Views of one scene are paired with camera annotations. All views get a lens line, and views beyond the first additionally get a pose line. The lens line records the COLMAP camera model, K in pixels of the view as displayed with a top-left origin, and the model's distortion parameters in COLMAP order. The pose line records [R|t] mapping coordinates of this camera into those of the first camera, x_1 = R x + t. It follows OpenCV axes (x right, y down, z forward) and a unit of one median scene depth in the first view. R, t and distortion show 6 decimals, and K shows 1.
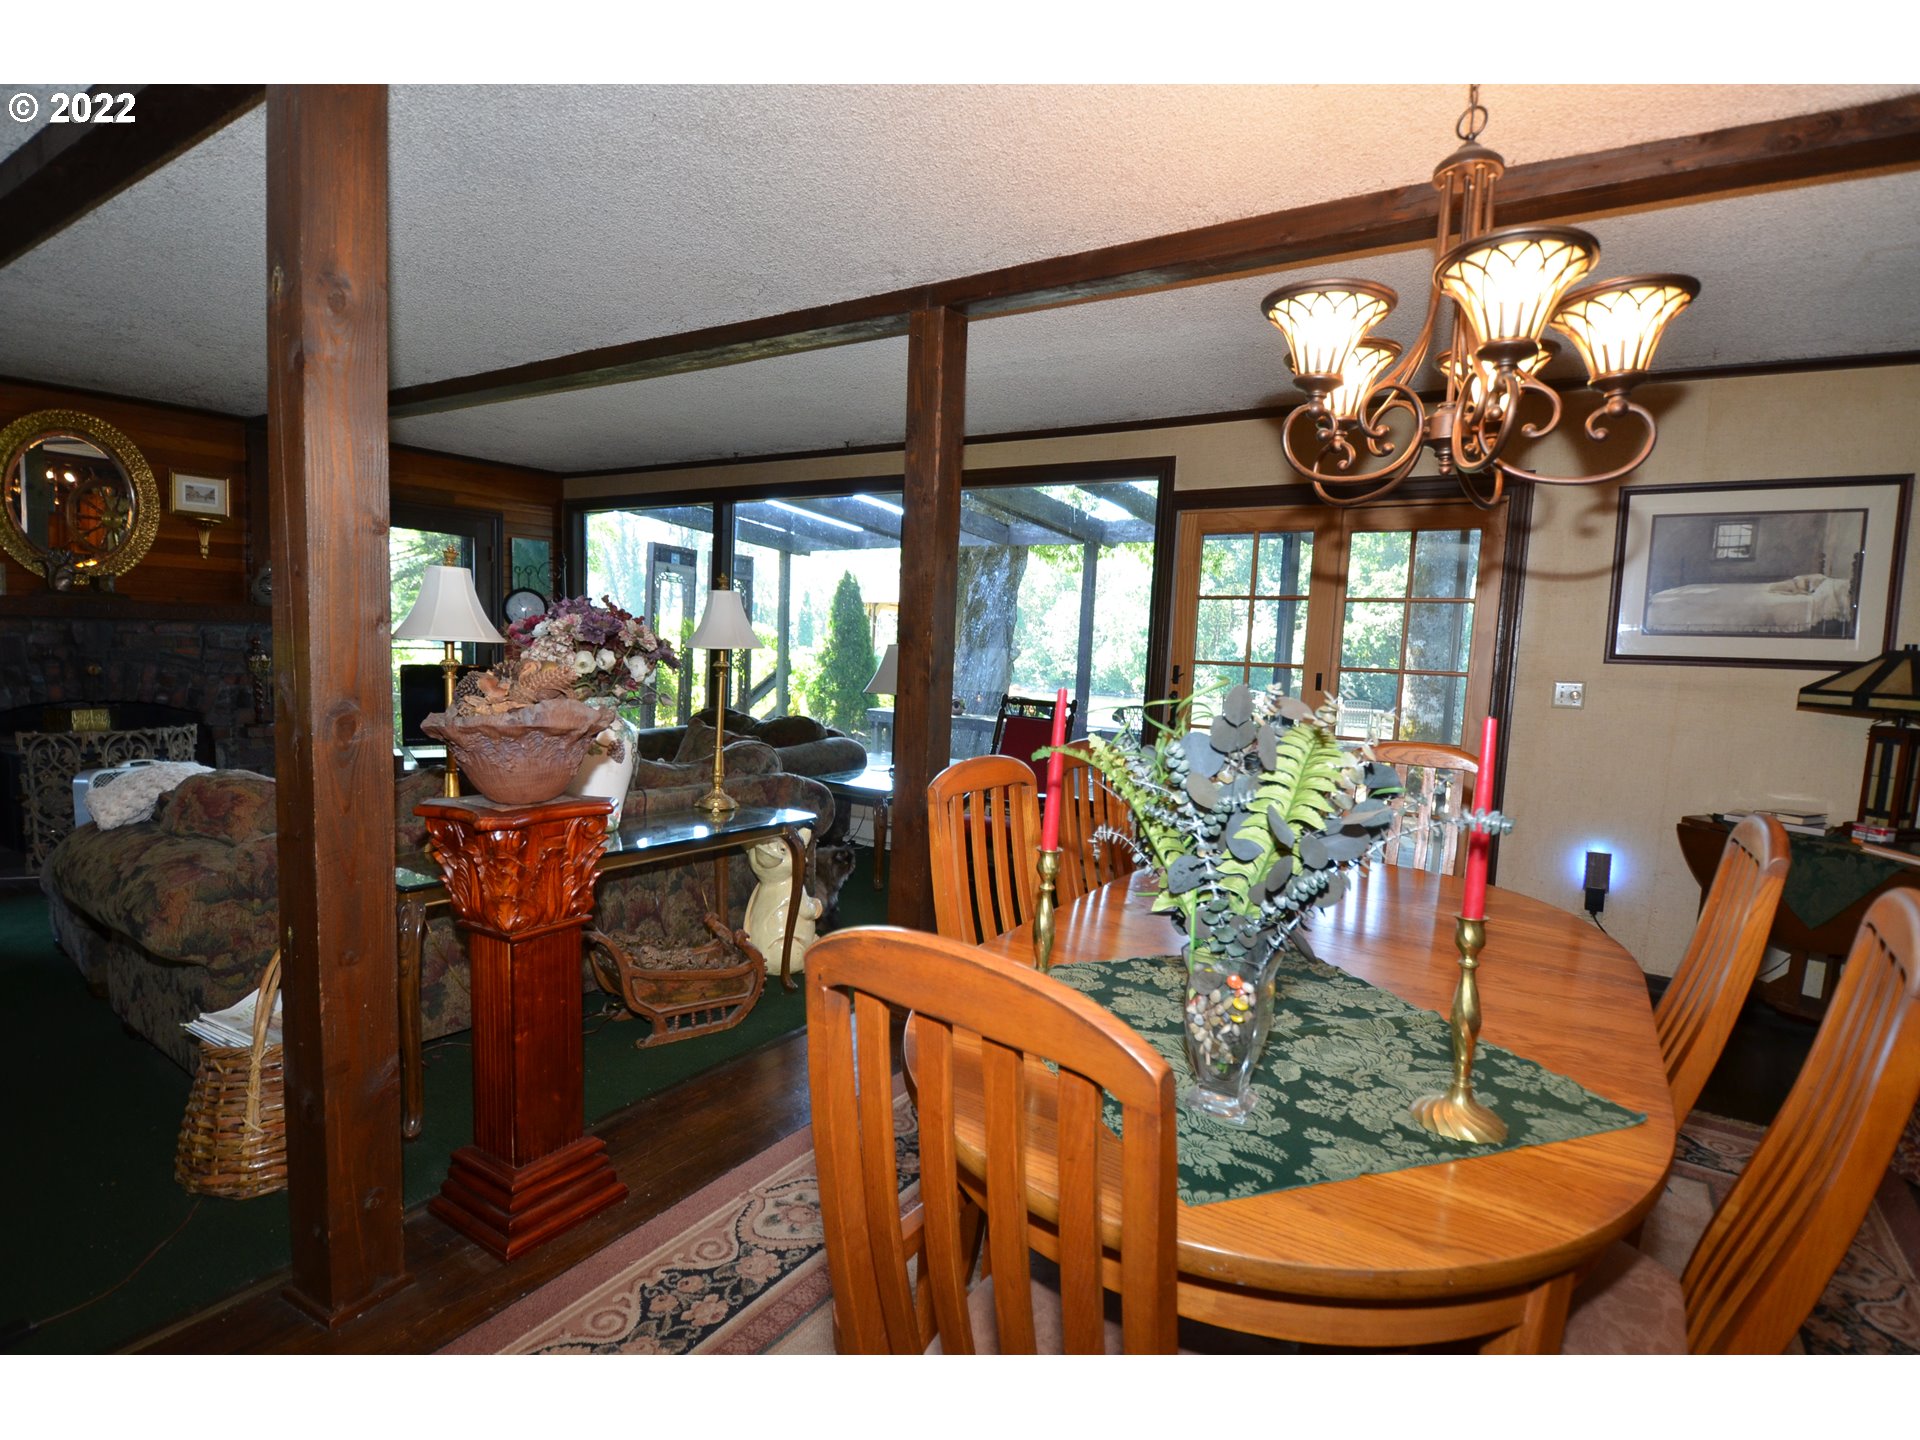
lens RADIAL K [[938.4, 0, 959.0], [0, 938.4, 726.2], [0, 0, 1]] dist [-0.020724, 0.000153]
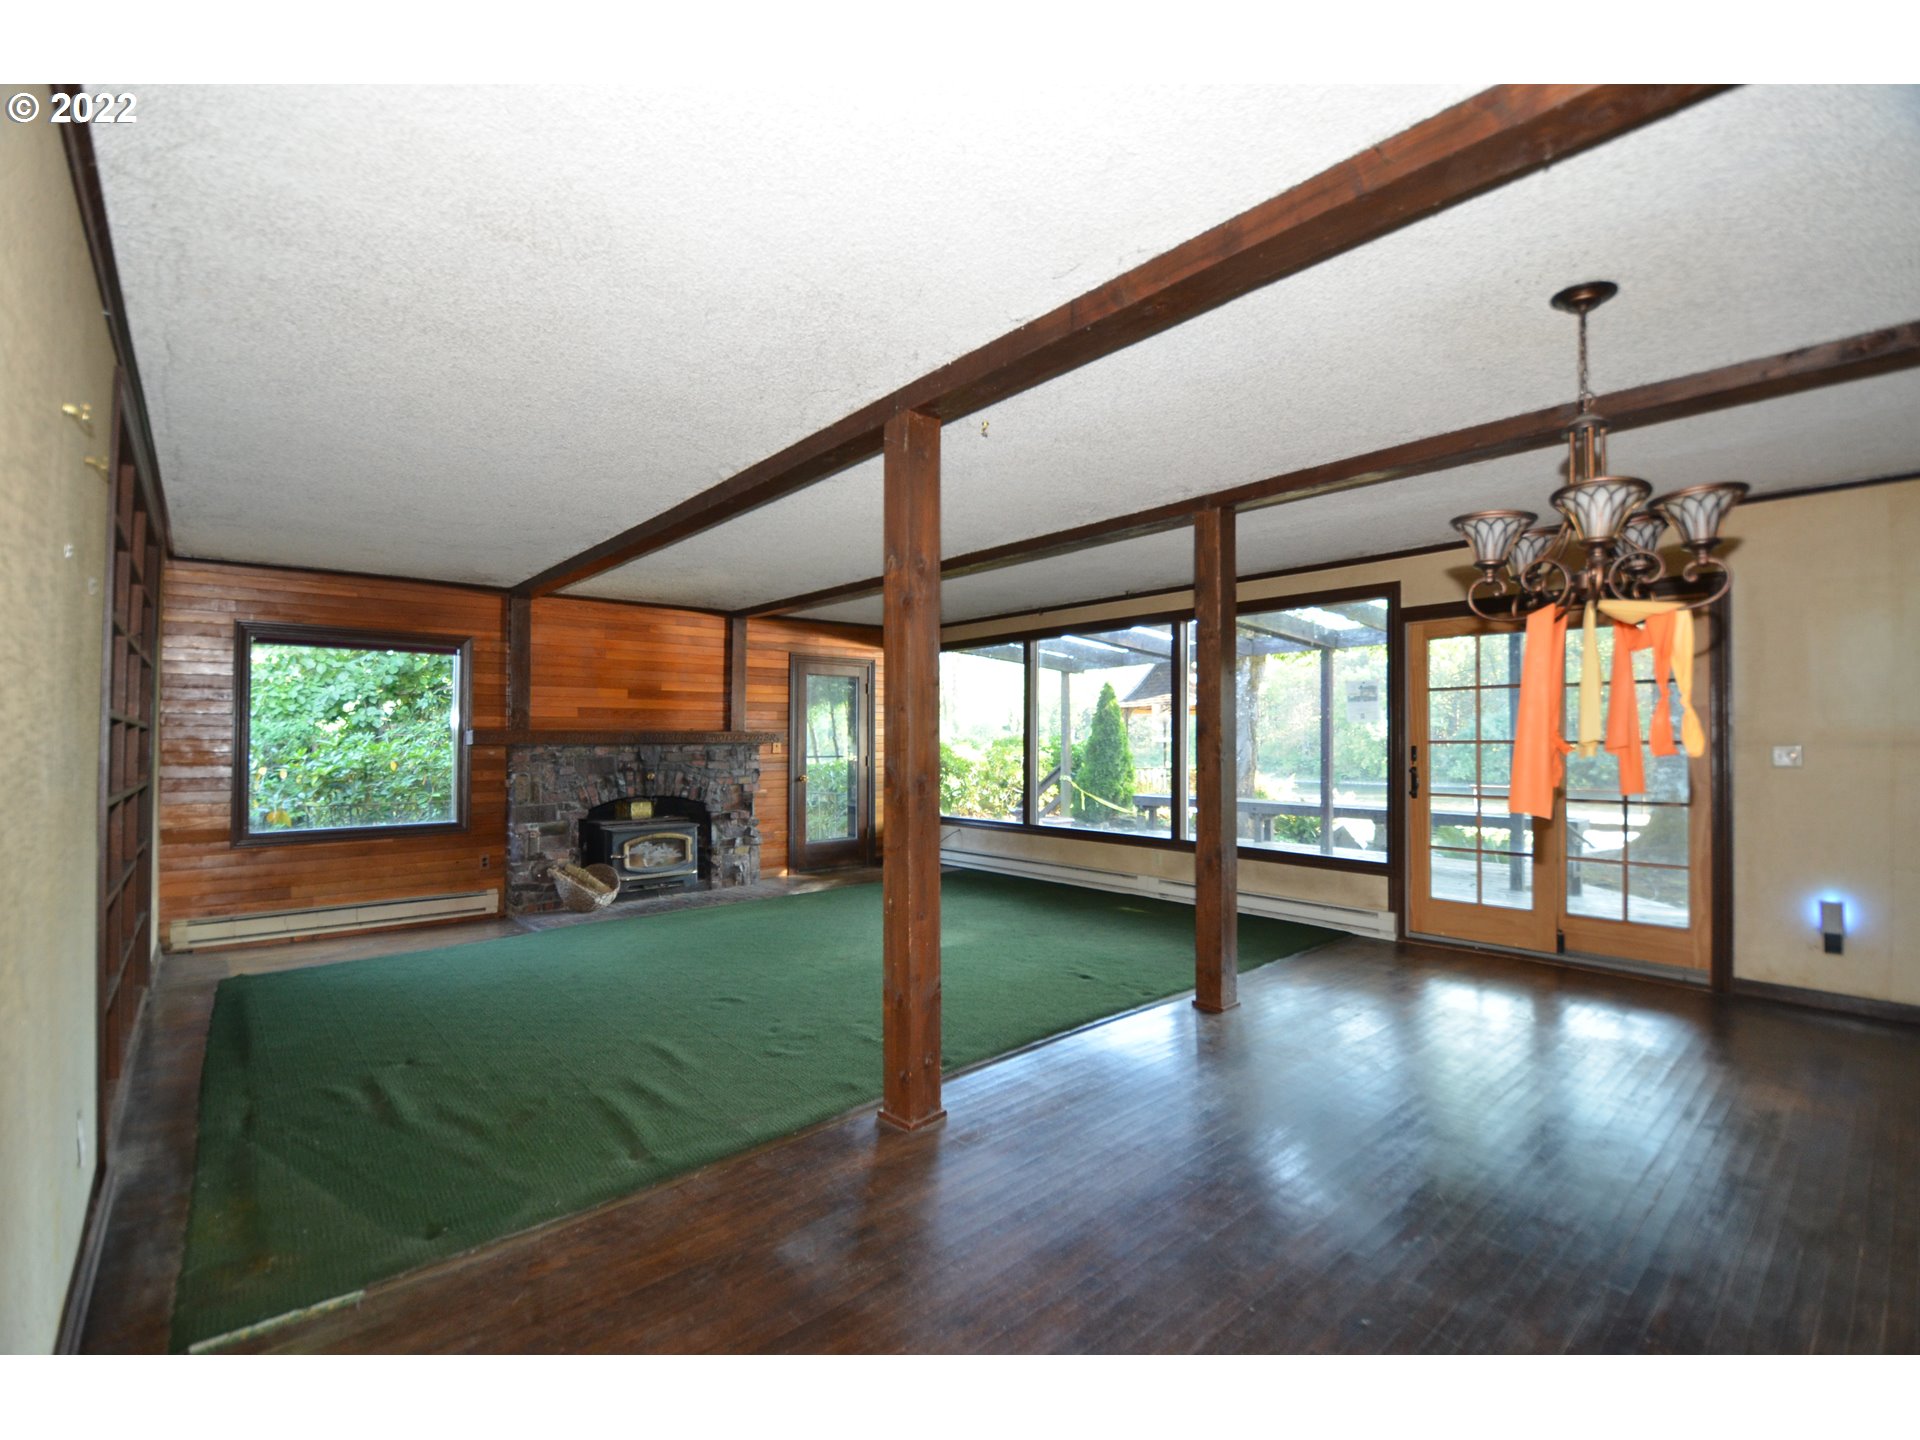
lens RADIAL K [[838.6, 0, 941.8], [0, 838.6, 725.9], [0, 0, 1]] dist [-0.010986, -0.001712]
pose [[0.957792, -0.049044, -0.283249, -0.051879], [0.016726, 0.993177, -0.115407, 0.027003], [0.286977, 0.105798, 0.952077, -0.233350]]
